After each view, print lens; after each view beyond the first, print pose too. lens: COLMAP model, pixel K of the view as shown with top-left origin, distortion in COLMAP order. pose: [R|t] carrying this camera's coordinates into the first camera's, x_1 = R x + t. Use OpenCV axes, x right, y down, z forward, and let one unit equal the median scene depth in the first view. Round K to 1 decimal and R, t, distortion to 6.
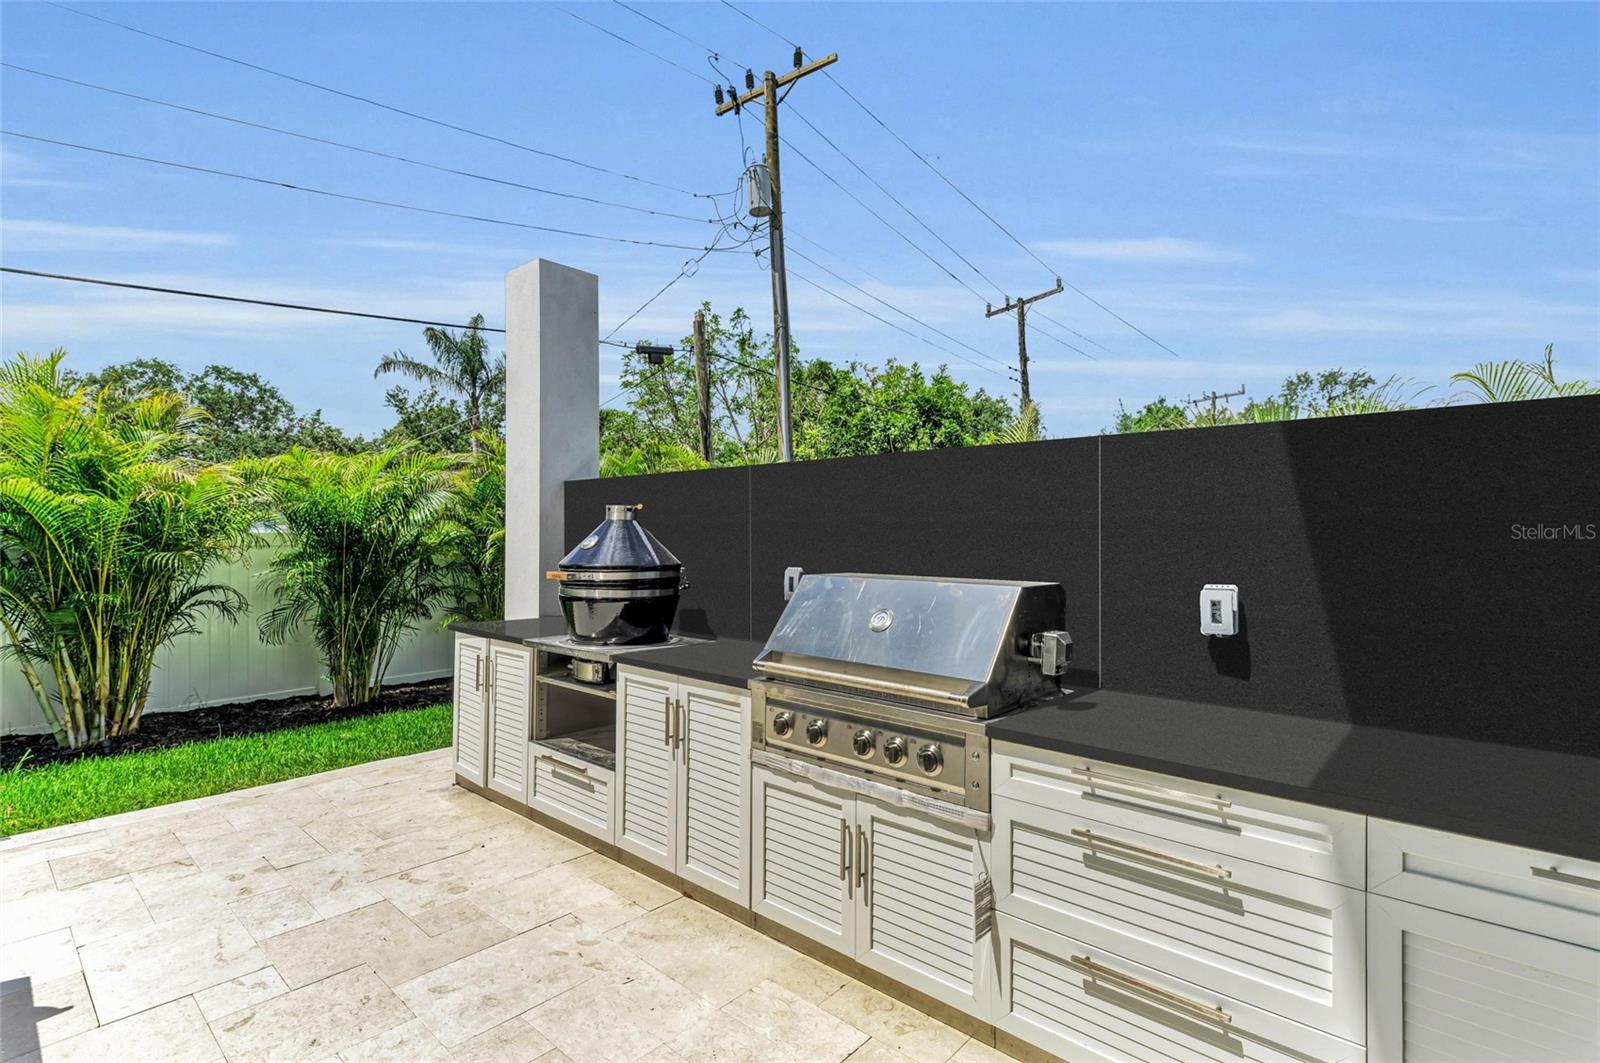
lens RADIAL K [[751.2, 0, 805.3], [0, 751.2, 535.8], [0, 0, 1]] dist [0.026678, -0.011060]
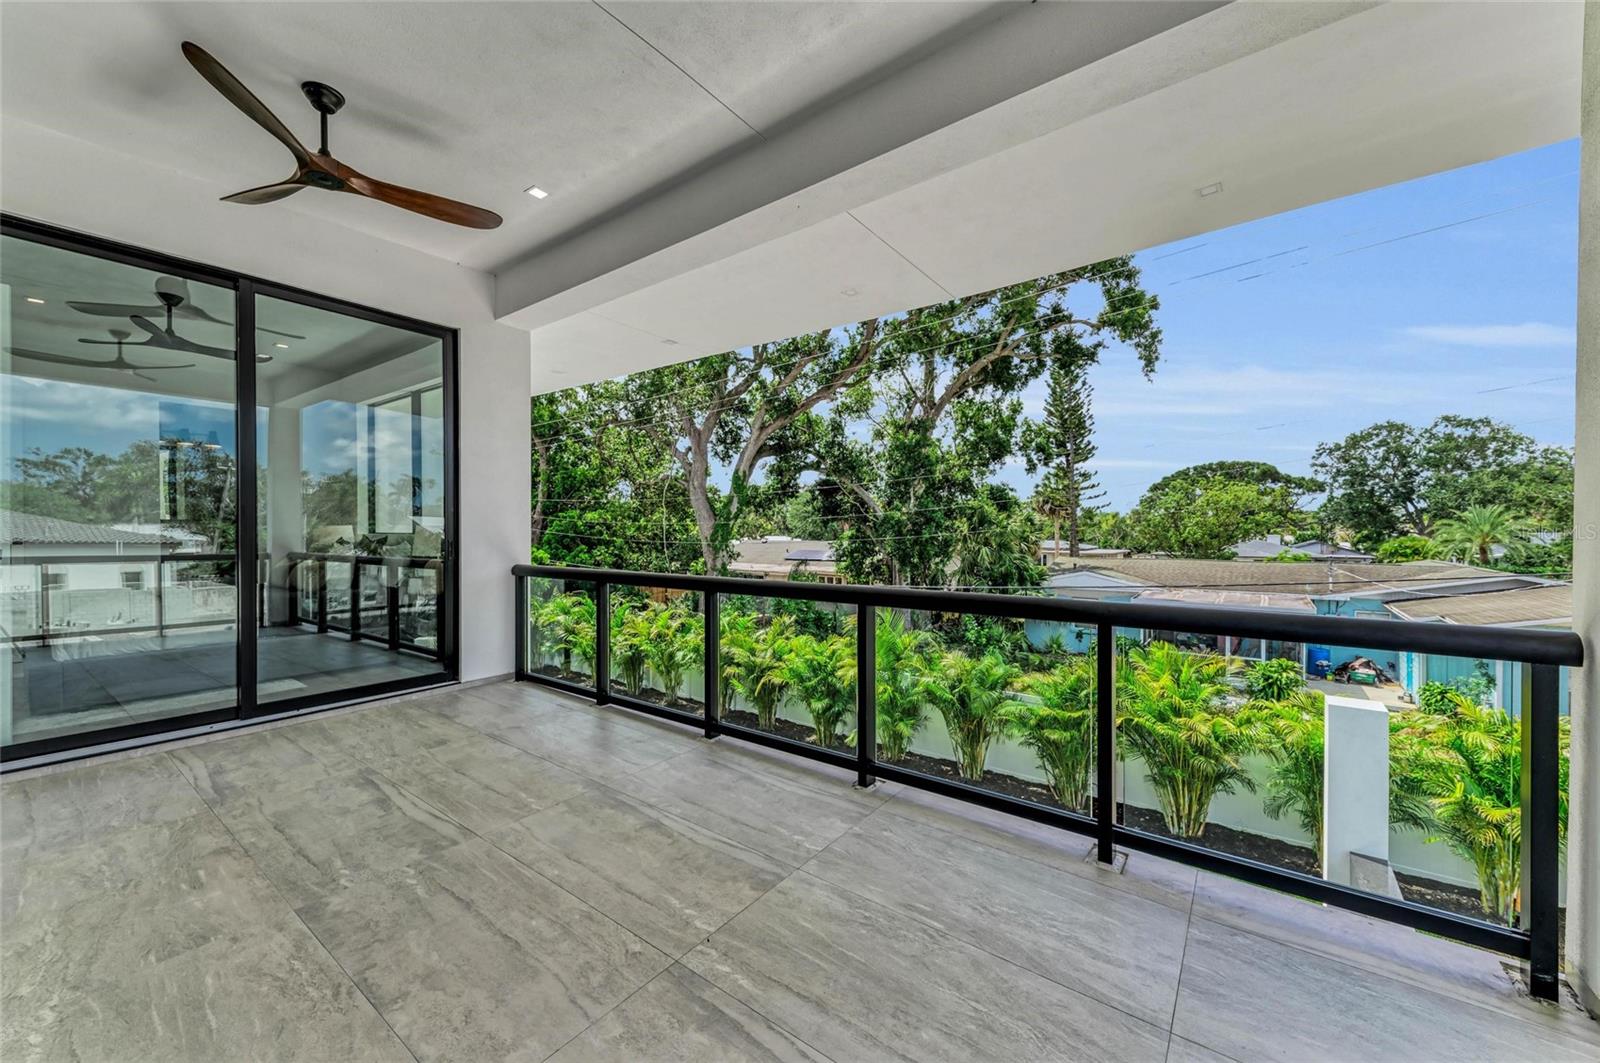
lens RADIAL K [[603.1, 0, 802.5], [0, 603.1, 532.7], [0, 0, 1]] dist [0.010206, -0.000108]
pose [[0.072517, 0.001835, -0.997366, 0.617842], [-0.003318, 0.999993, 0.001599, -0.541172], [0.997362, 0.003193, 0.072522, -0.133313]]
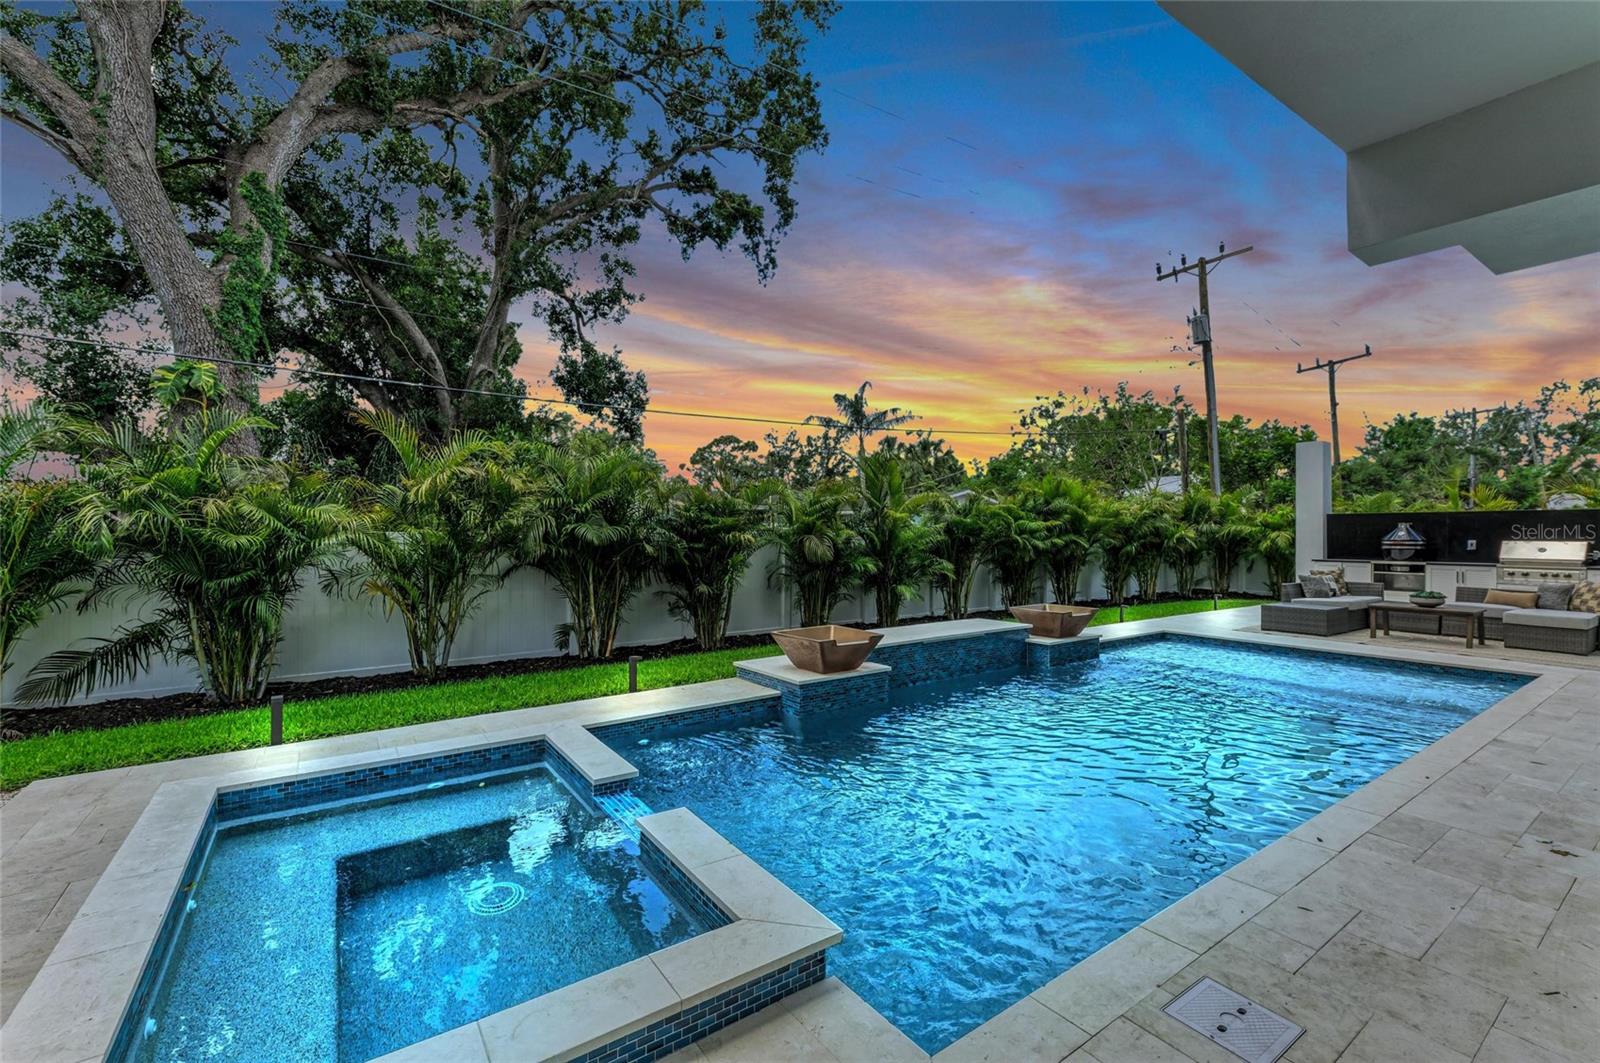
lens RADIAL K [[686.1, 0, 800.0], [0, 686.1, 531.5], [0, 0, 1]] dist [0.011879, -0.000289]
pose [[0.971039, -0.003588, -0.238896, -1.279757], [0.002582, 0.999986, -0.004525, 0.002135], [0.238909, 0.003777, 0.971035, -1.638137]]
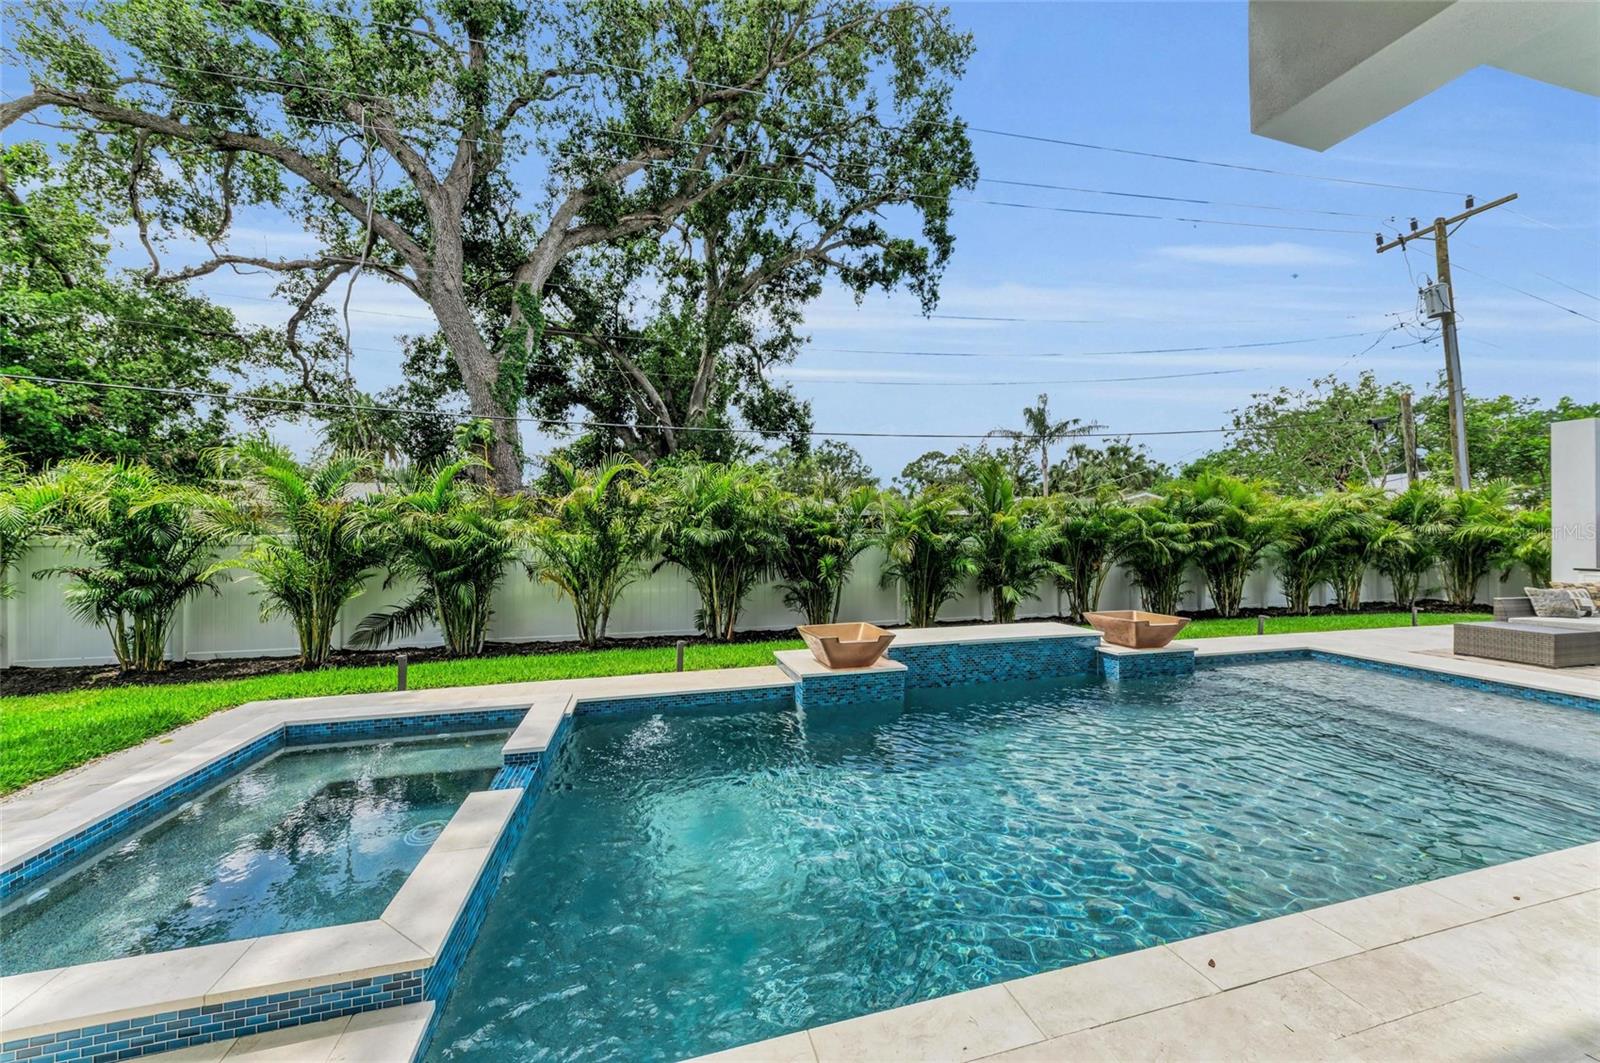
lens RADIAL K [[573.8, 0, 800.8], [0, 573.8, 530.6], [0, 0, 1]] dist [0.015261, -0.005316]
pose [[0.829830, -0.008961, -0.557944, -1.047488], [0.002865, 0.999926, -0.011798, 0.002606], [0.558008, 0.008192, 0.829795, -1.433940]]
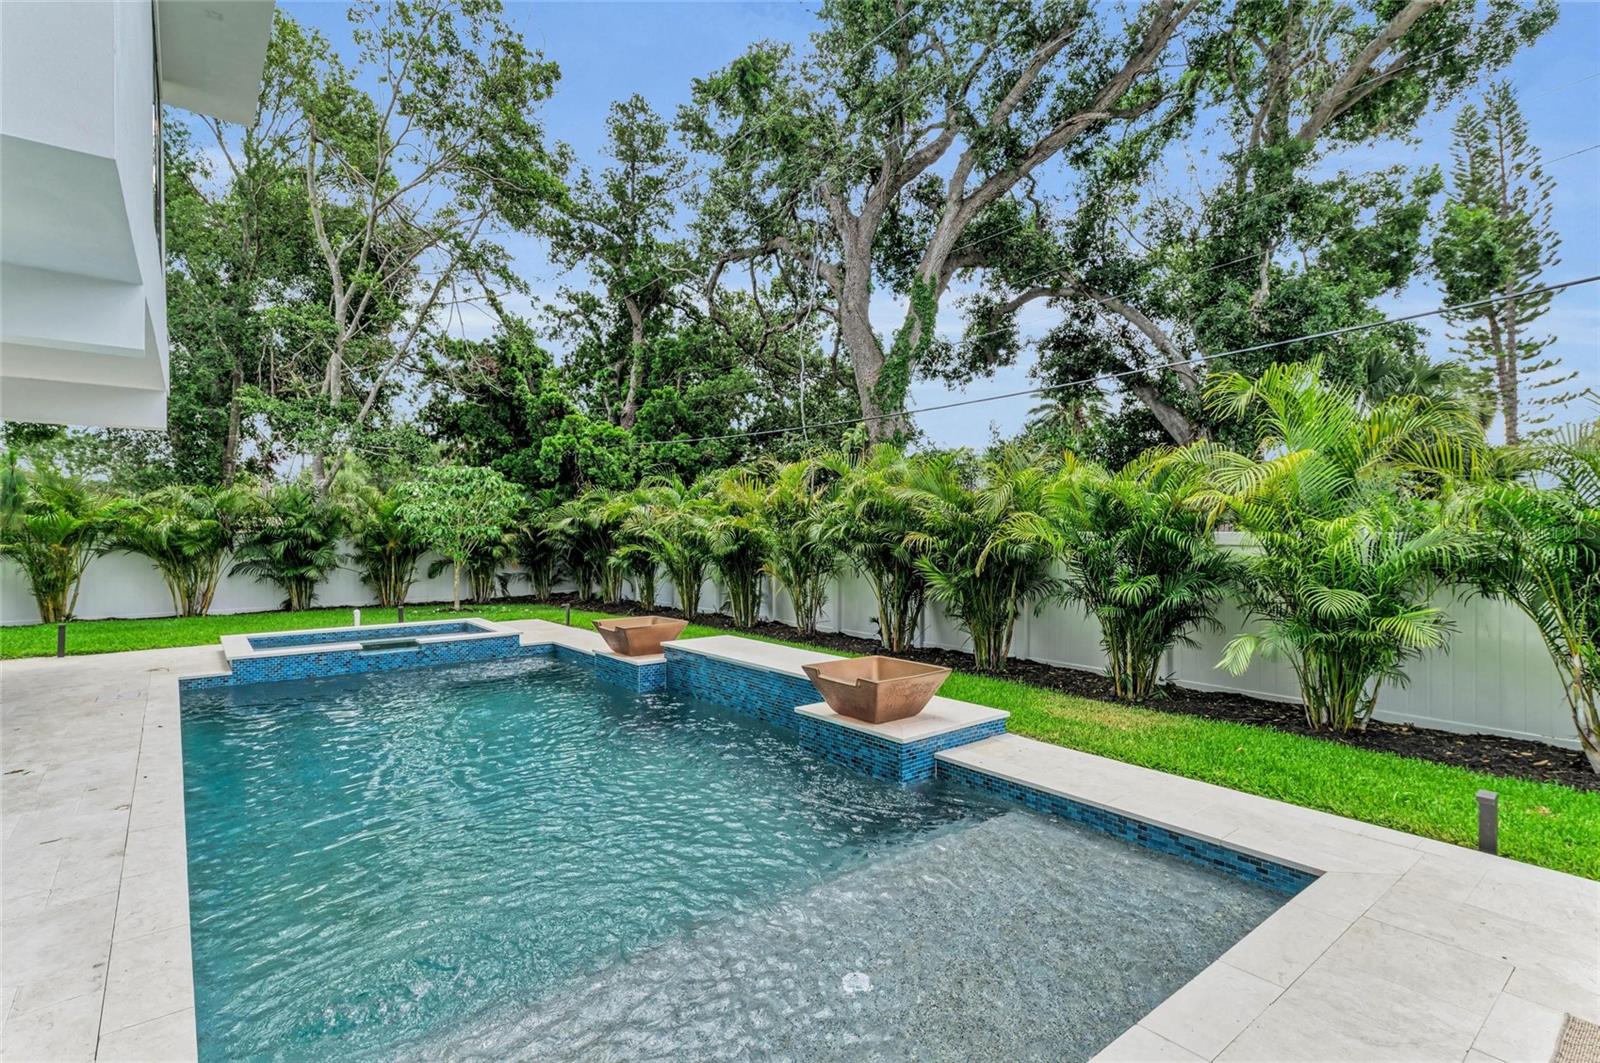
lens RADIAL K [[751.2, 0, 805.3], [0, 751.2, 535.8], [0, 0, 1]] dist [0.026678, -0.011060]
pose [[-0.167293, 0.004598, -0.985897, -0.320430], [-0.003011, 0.999982, 0.005175, -0.003766], [0.985903, 0.003834, -0.167276, -0.214690]]
